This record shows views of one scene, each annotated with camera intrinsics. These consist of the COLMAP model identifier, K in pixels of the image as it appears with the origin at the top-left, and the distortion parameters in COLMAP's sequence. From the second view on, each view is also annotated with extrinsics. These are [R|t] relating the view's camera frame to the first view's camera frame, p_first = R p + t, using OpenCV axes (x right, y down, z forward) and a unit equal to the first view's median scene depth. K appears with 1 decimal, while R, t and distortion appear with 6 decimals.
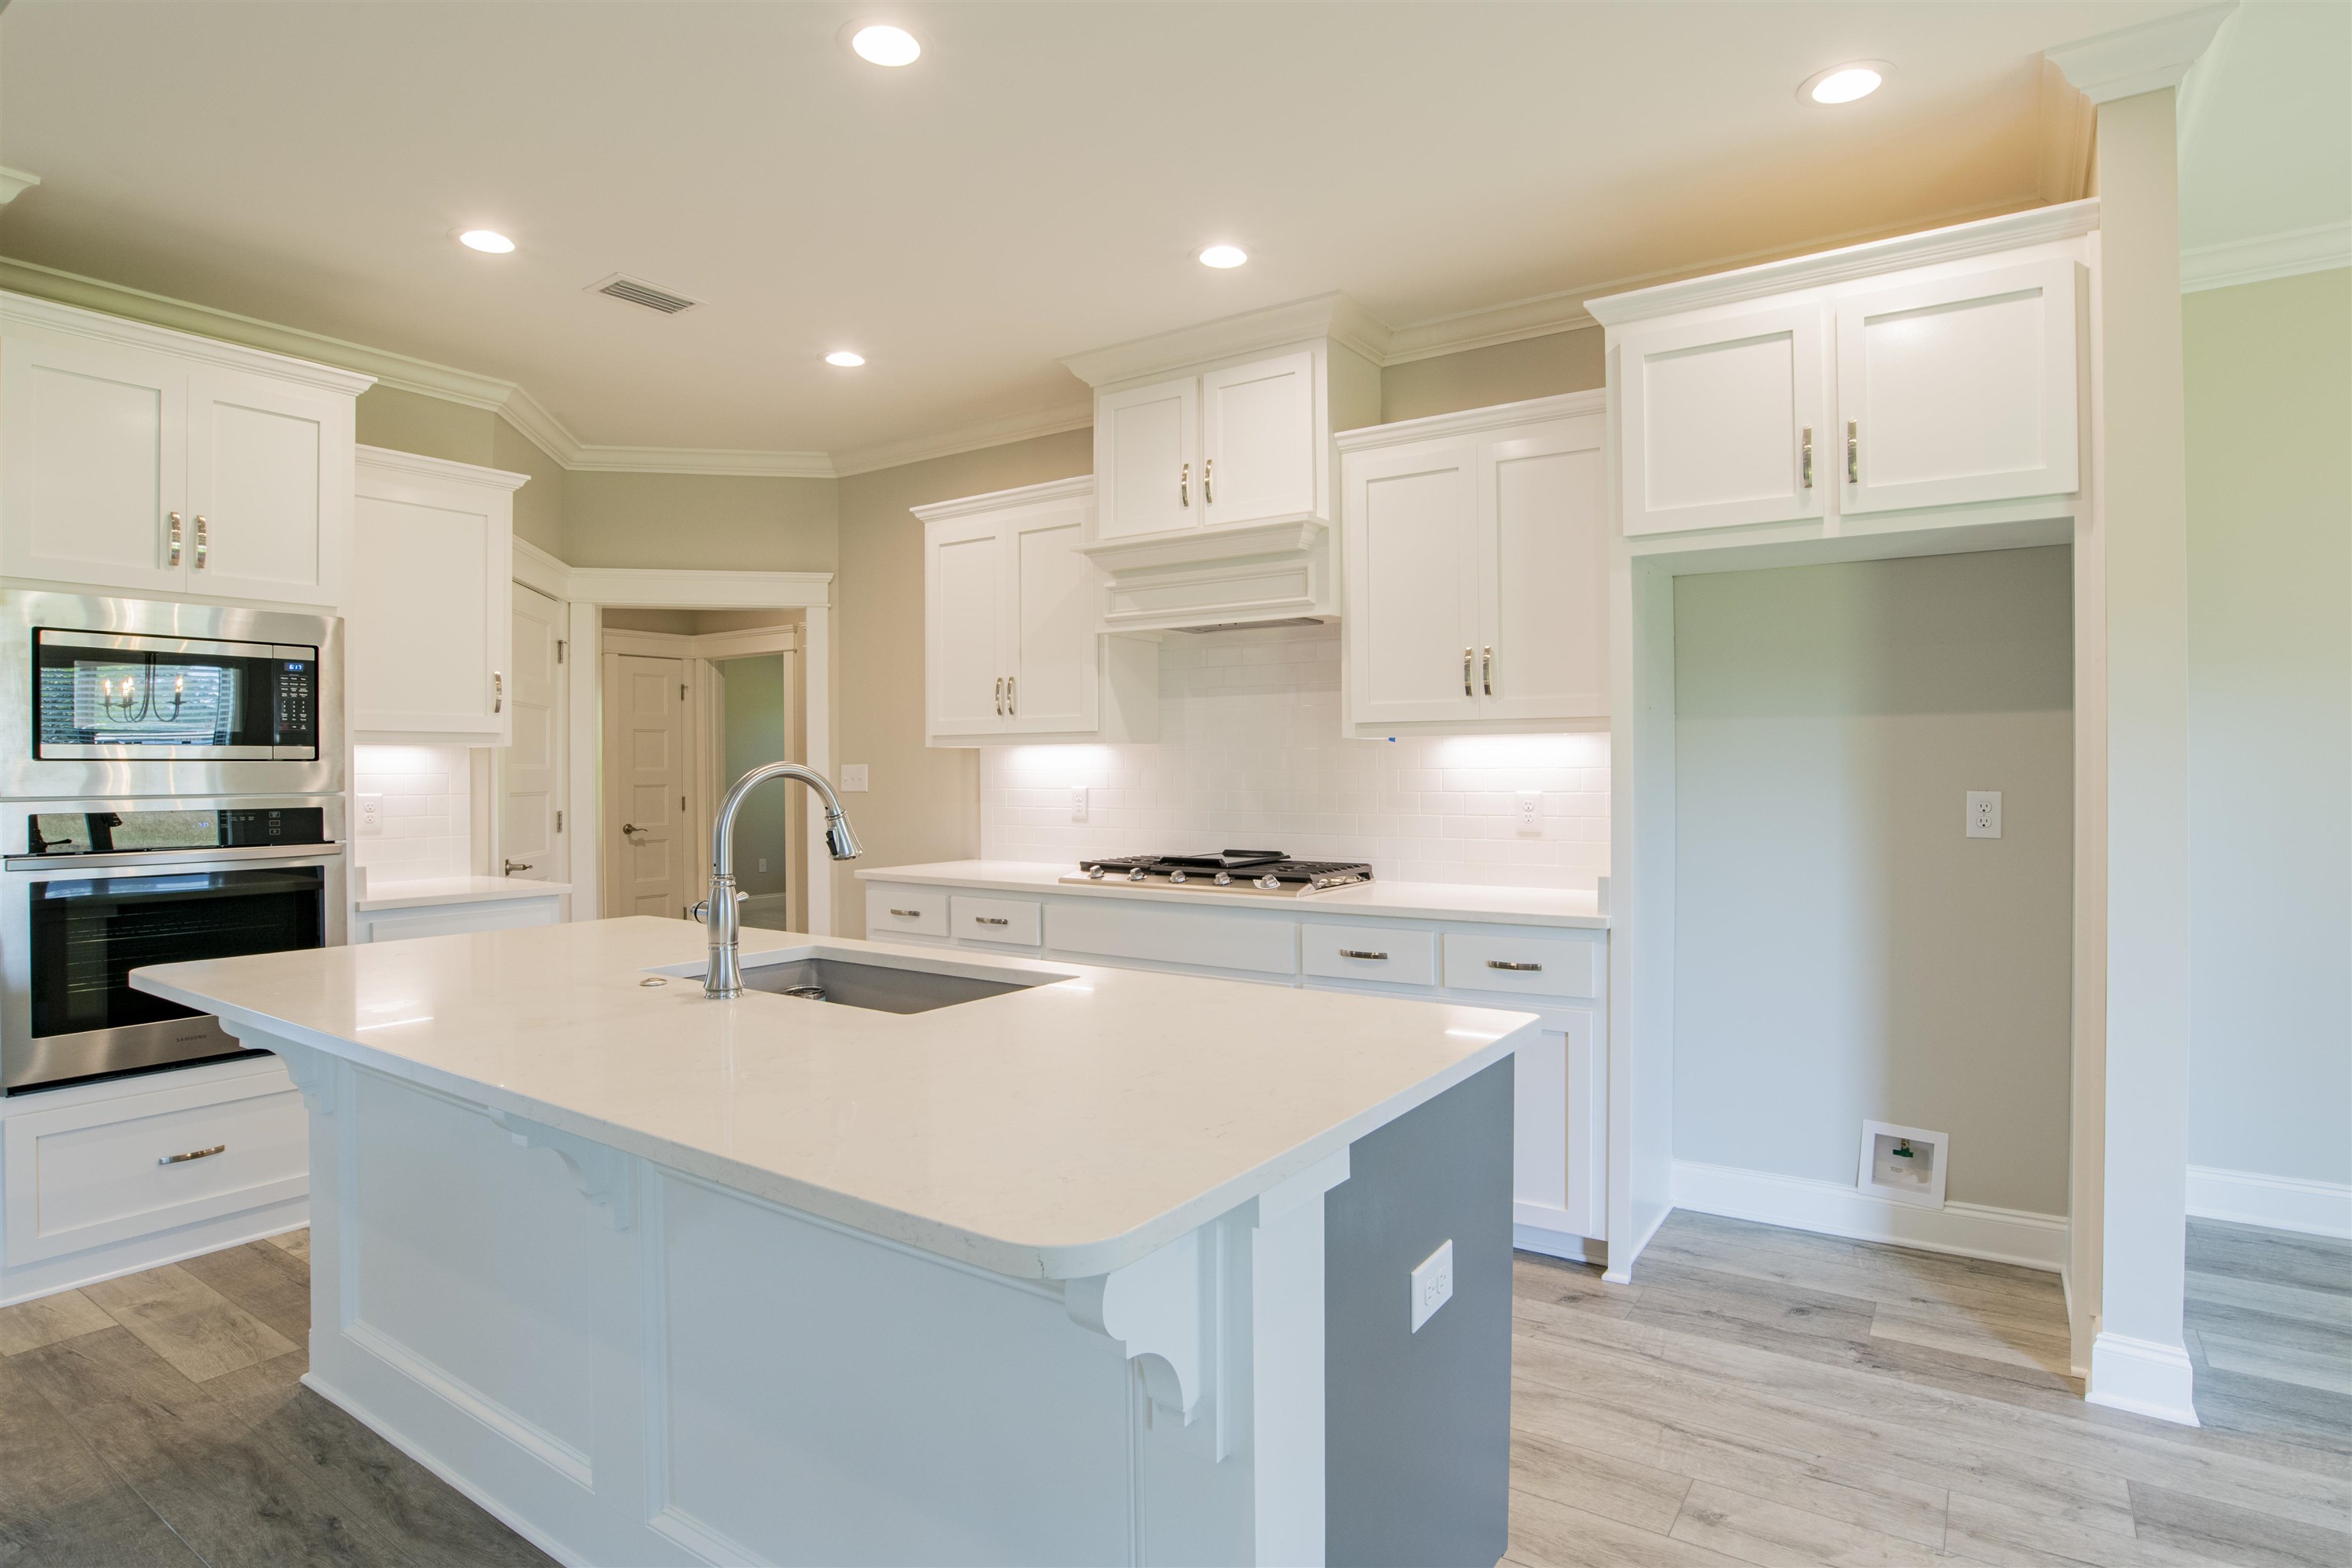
lens RADIAL K [[1207.1, 0, 1185.5], [0, 1207.1, 772.7], [0, 0, 1]] dist [-0.059222, 0.027239]
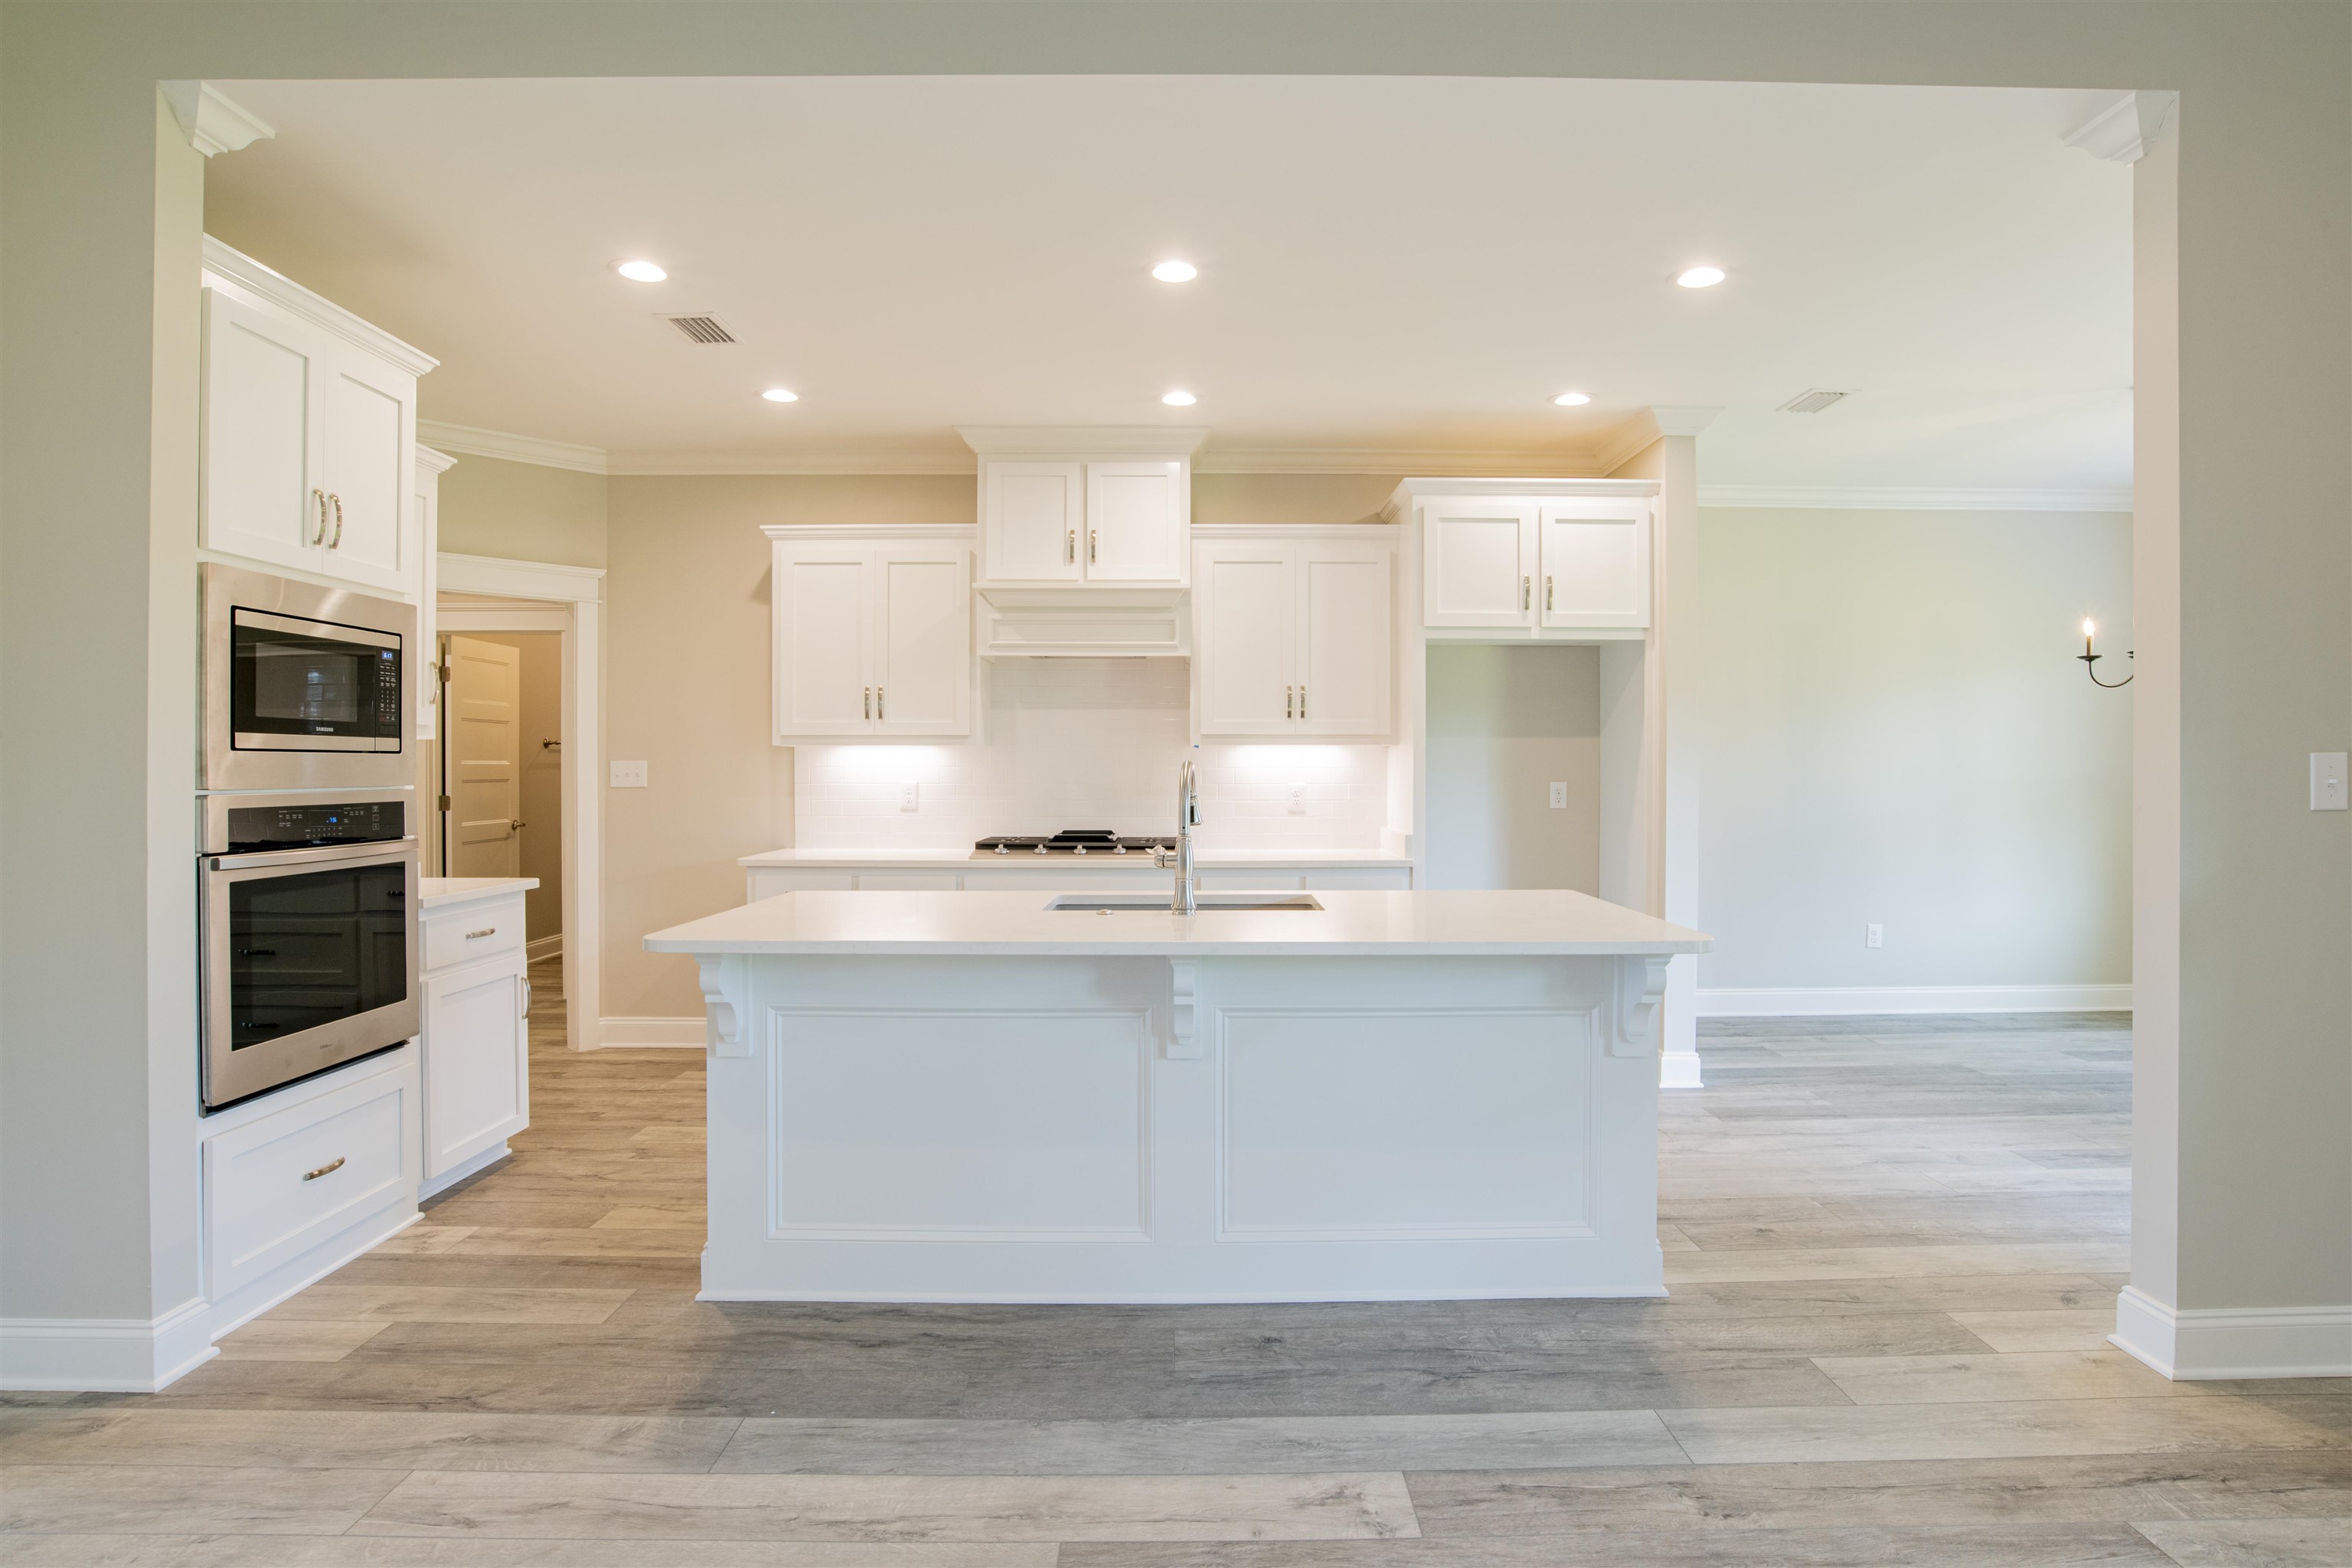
lens RADIAL K [[1207.1, 0, 1185.5], [0, 1207.1, 772.7], [0, 0, 1]] dist [-0.059222, 0.027239]
pose [[0.827994, 0.003230, 0.560728, -0.749147], [-0.003262, 0.999994, -0.000943, 0.004794], [-0.560728, -0.001049, 0.827999, -0.163464]]
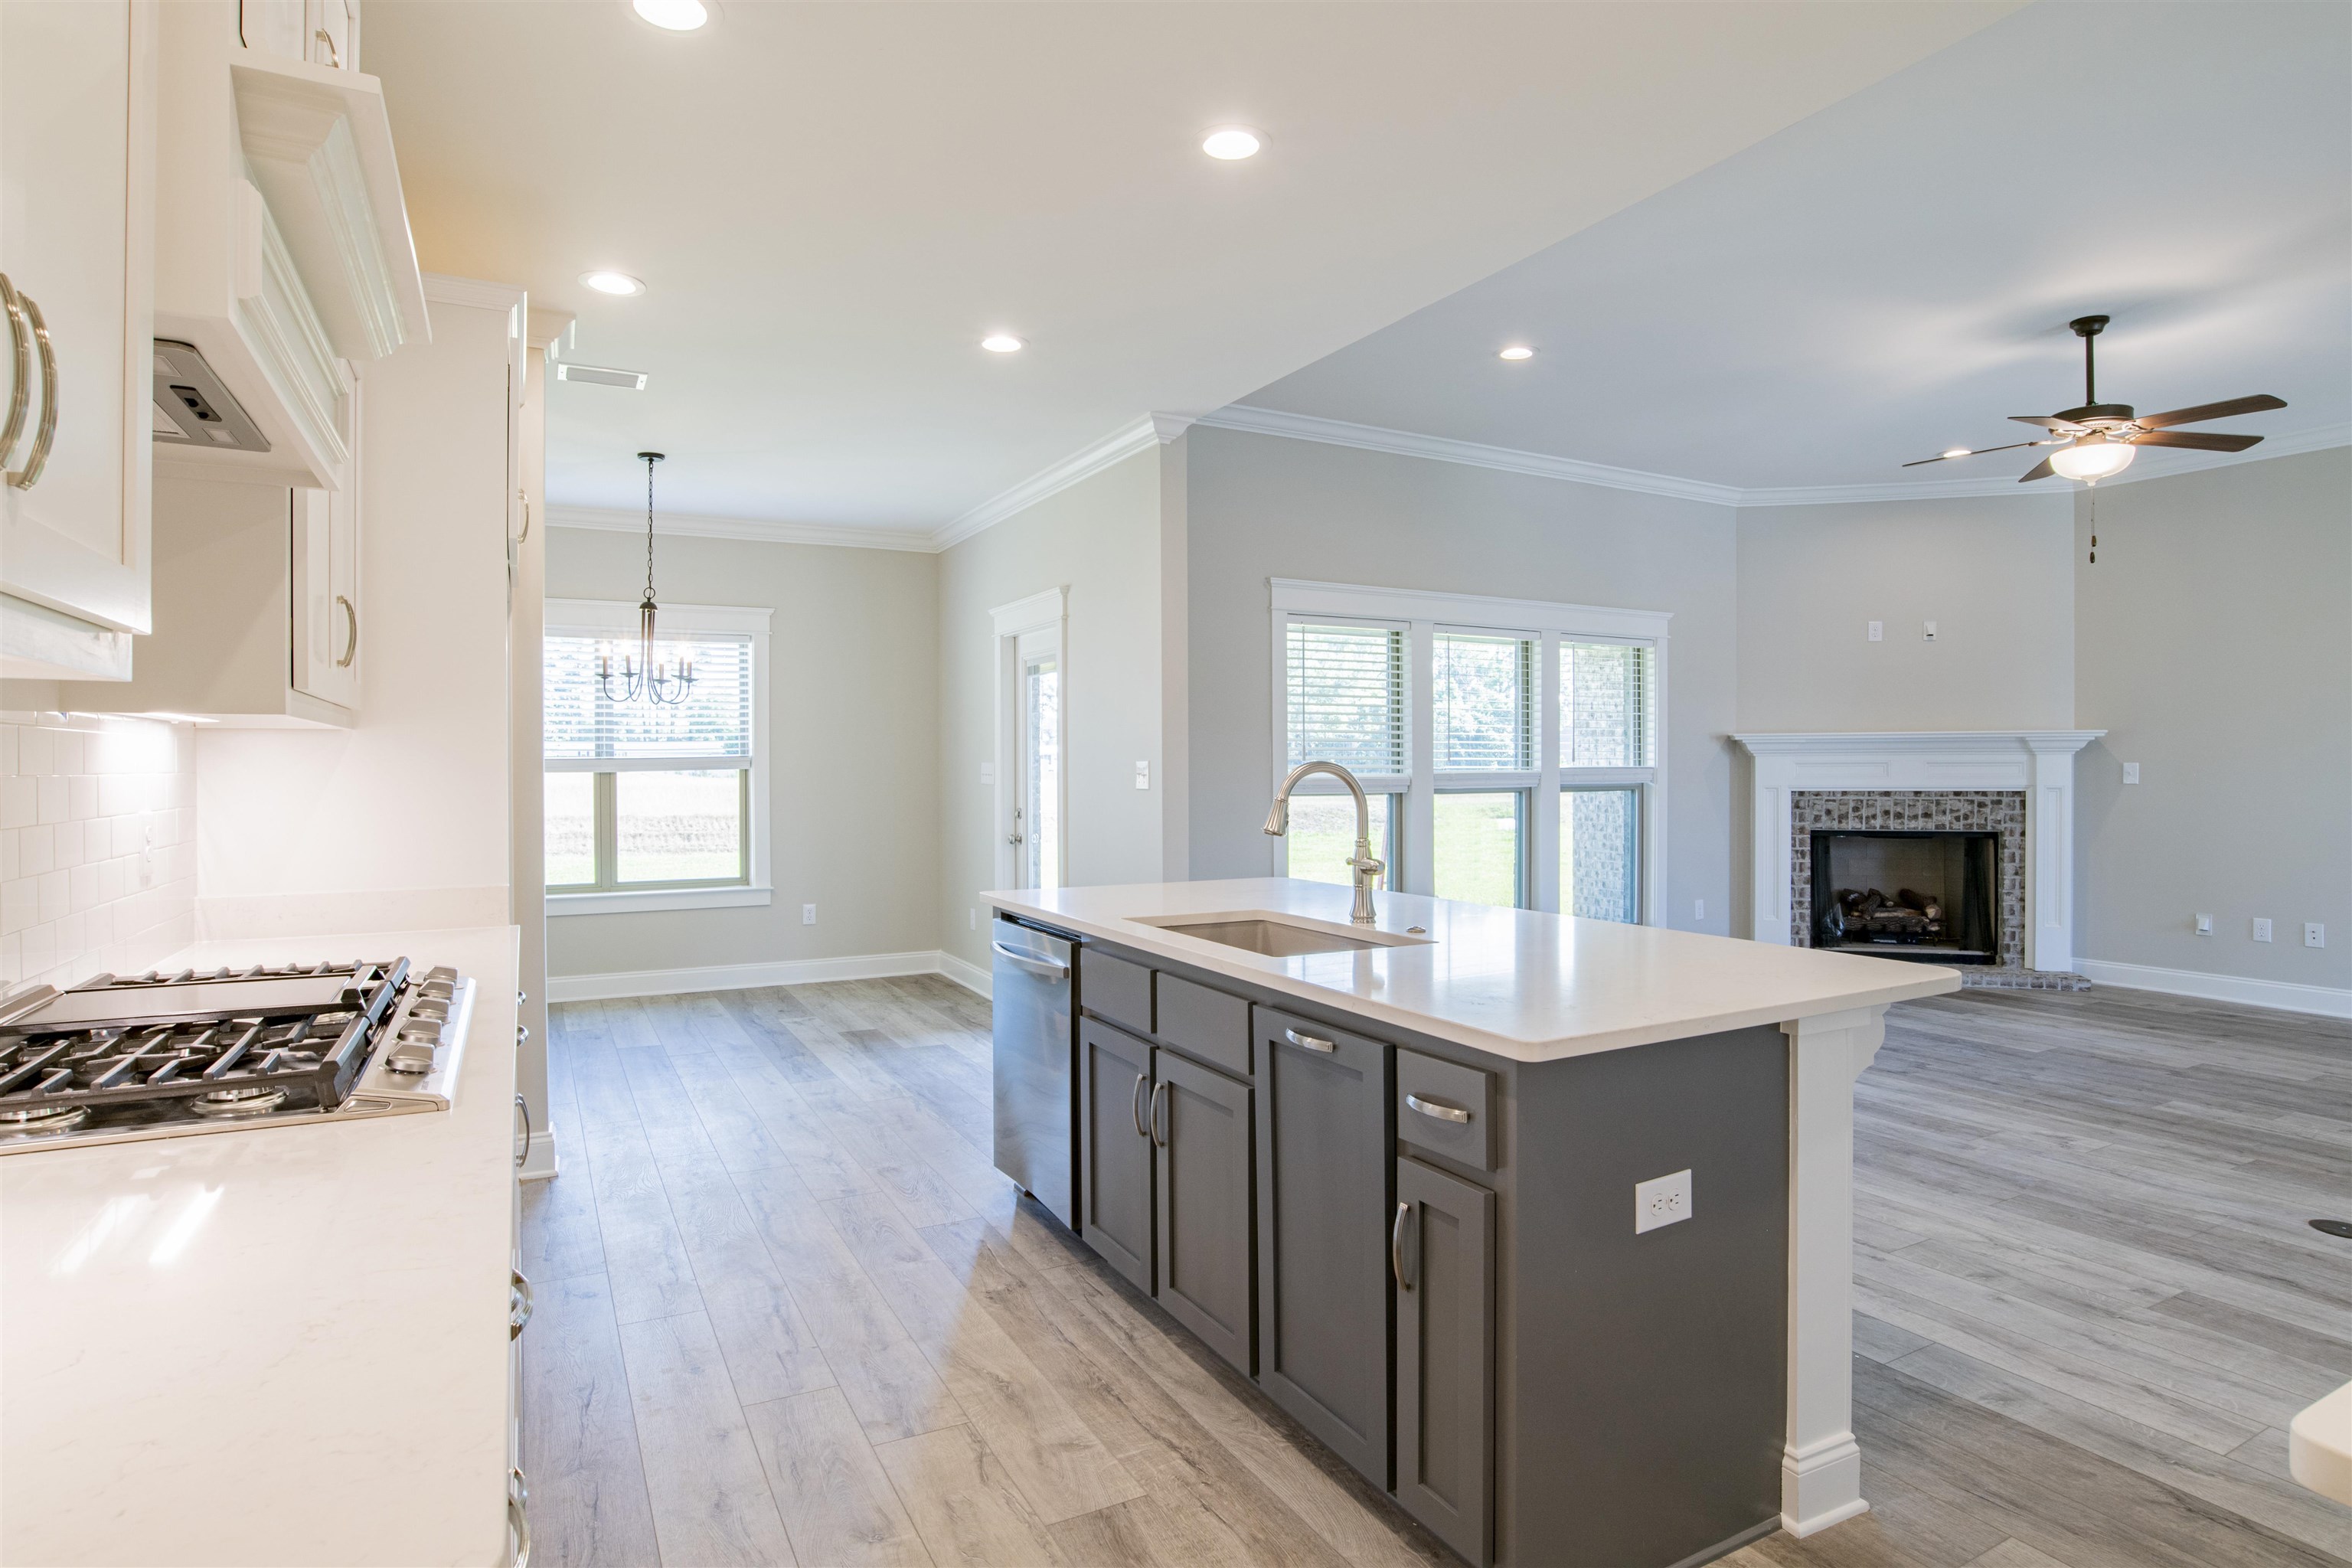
lens RADIAL K [[1254.1, 0, 1183.8], [0, 1254.1, 775.3], [0, 0, 1]] dist [-0.072257, 0.030025]
pose [[-0.880745, 0.006926, 0.473541, -0.547456], [0.010675, 0.999929, 0.005231, -0.000489], [-0.473471, 0.009662, -0.880756, 1.458574]]
